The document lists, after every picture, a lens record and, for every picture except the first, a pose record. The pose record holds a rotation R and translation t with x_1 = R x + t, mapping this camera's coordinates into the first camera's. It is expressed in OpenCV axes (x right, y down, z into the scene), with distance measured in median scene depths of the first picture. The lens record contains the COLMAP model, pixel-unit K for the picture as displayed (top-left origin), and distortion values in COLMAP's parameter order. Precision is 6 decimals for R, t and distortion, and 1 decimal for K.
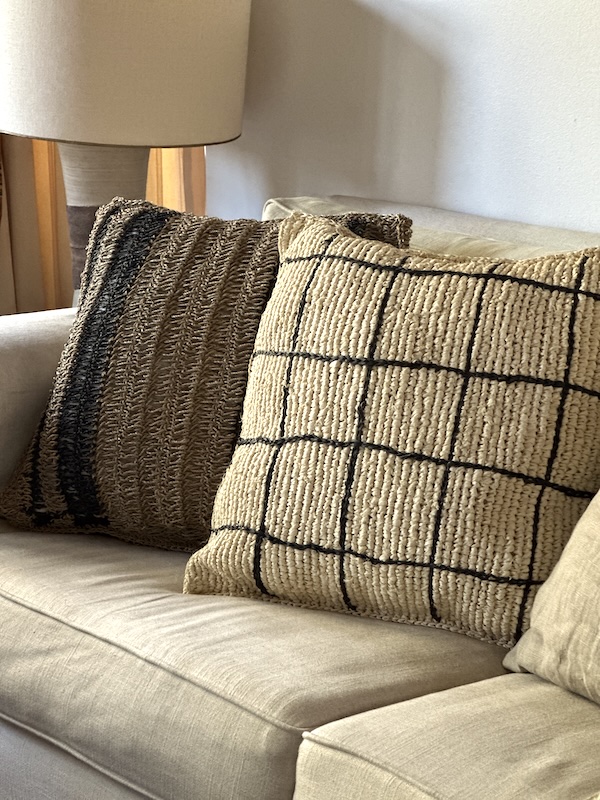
lens RADIAL K [[1826.7, 0, 299.5], [0, 1826.7, 380.5], [0, 0, 1]] dist [0.248369, -0.219105]
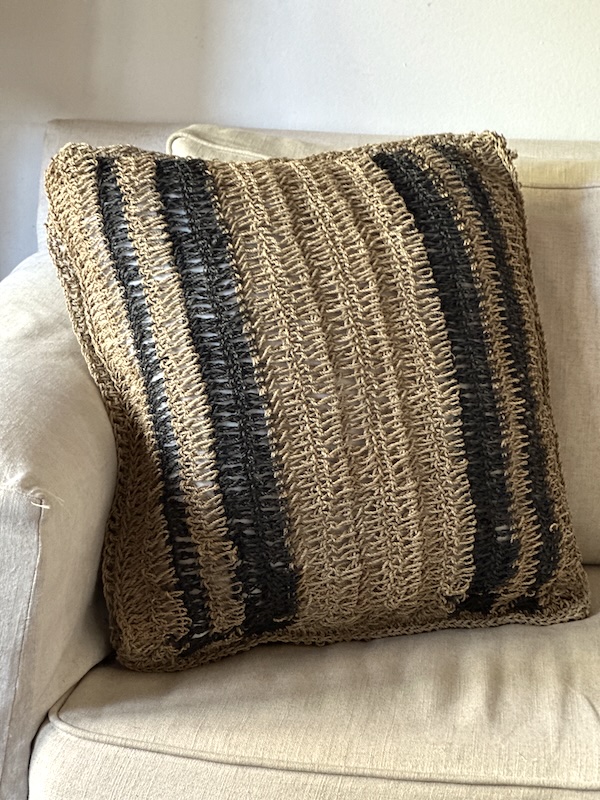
lens RADIAL K [[1787.7, 0, 298.3], [0, 1787.7, 374.2], [0, 0, 1]] dist [-0.113544, 2.407575]
pose [[0.726572, -0.178986, 0.663368, -0.578313], [0.134422, 0.983846, 0.118227, -0.101742], [-0.673813, 0.003271, 0.738895, 0.559819]]
